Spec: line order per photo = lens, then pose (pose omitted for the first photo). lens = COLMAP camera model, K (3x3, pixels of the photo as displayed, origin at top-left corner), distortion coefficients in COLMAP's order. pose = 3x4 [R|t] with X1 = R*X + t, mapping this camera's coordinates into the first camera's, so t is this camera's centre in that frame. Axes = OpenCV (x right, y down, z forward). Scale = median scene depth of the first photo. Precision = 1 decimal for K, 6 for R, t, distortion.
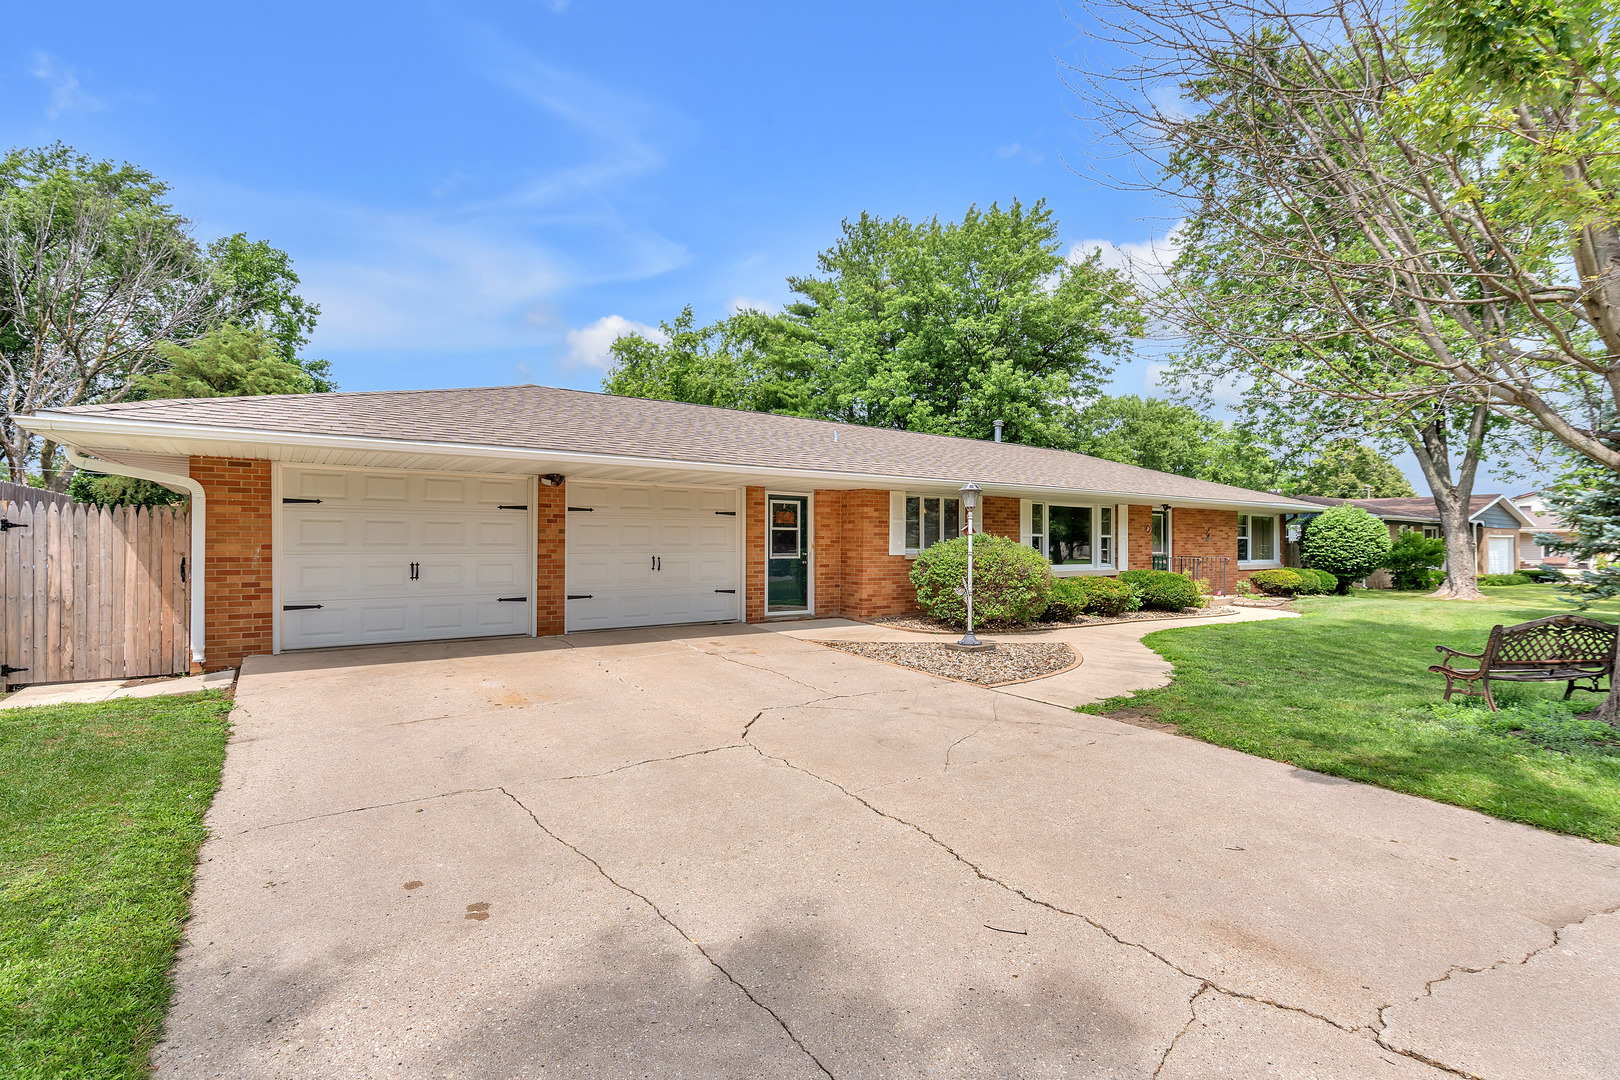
lens RADIAL K [[747.6, 0, 805.4], [0, 747.6, 536.6], [0, 0, 1]] dist [-0.008948, 0.002149]
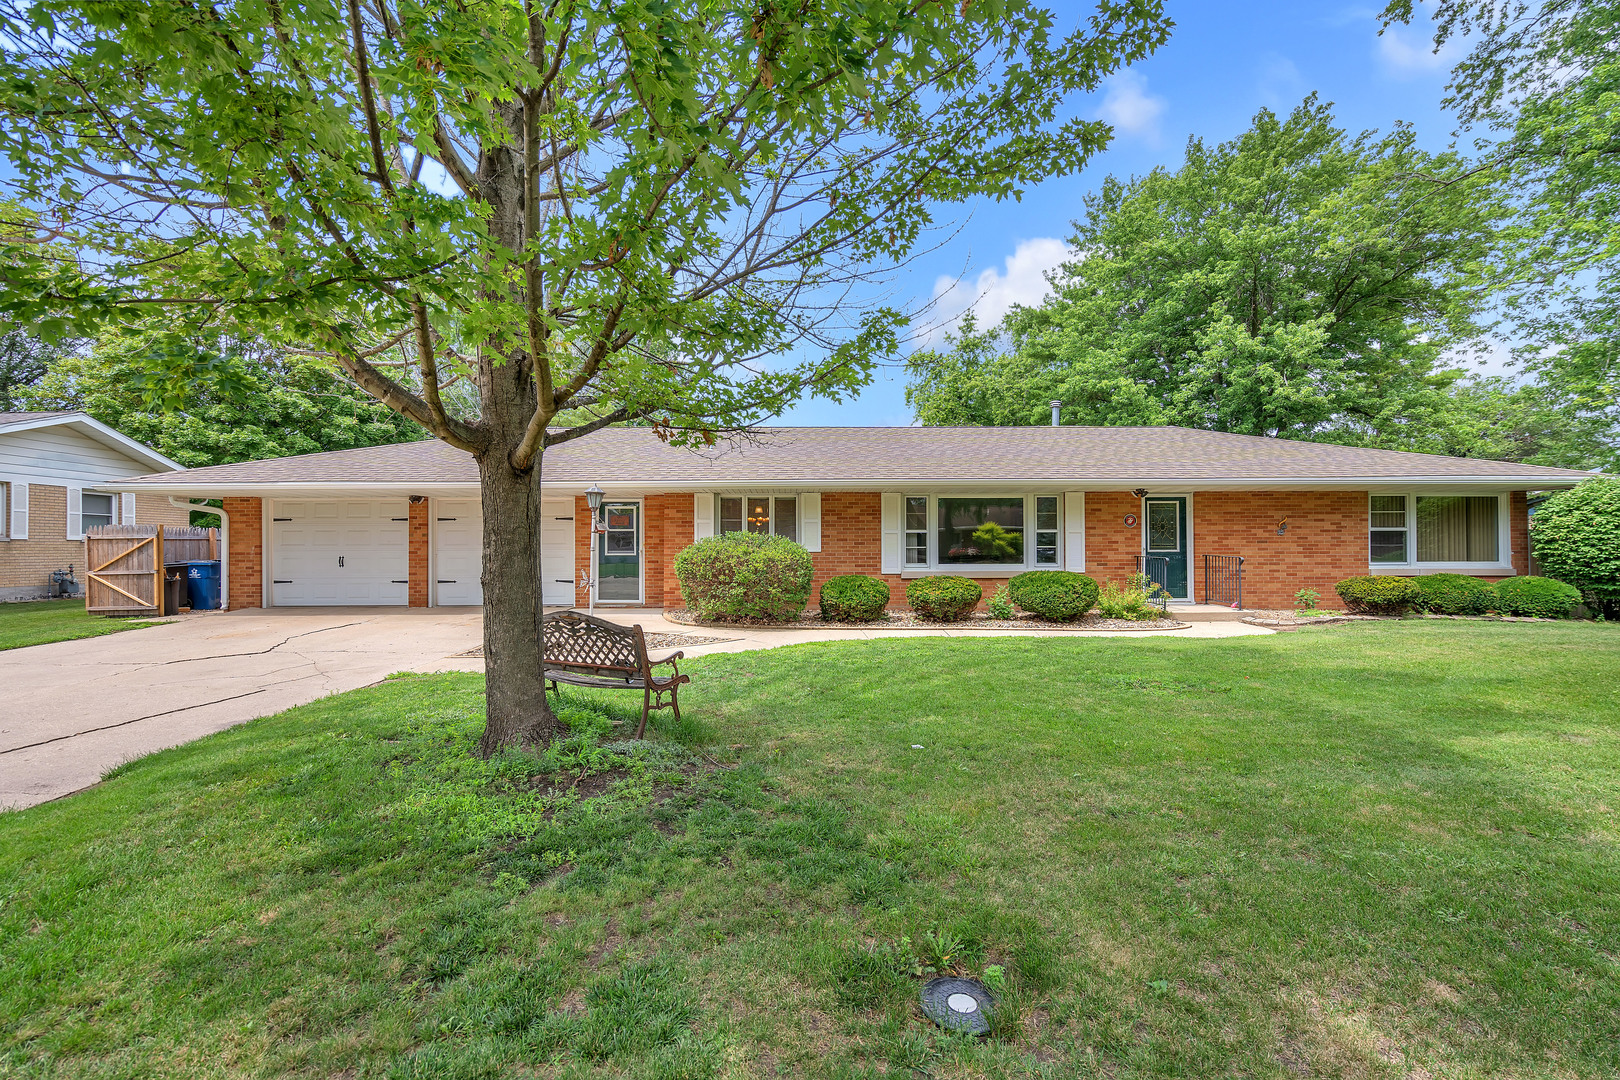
lens RADIAL K [[747.6, 0, 801.7], [0, 747.6, 548.3], [0, 0, 1]] dist [-0.008948, 0.002149]
pose [[0.818830, -0.008689, -0.573971, 0.748231], [0.011192, 0.999937, 0.000830, 0.017284], [0.573928, -0.007104, 0.818875, 0.167054]]
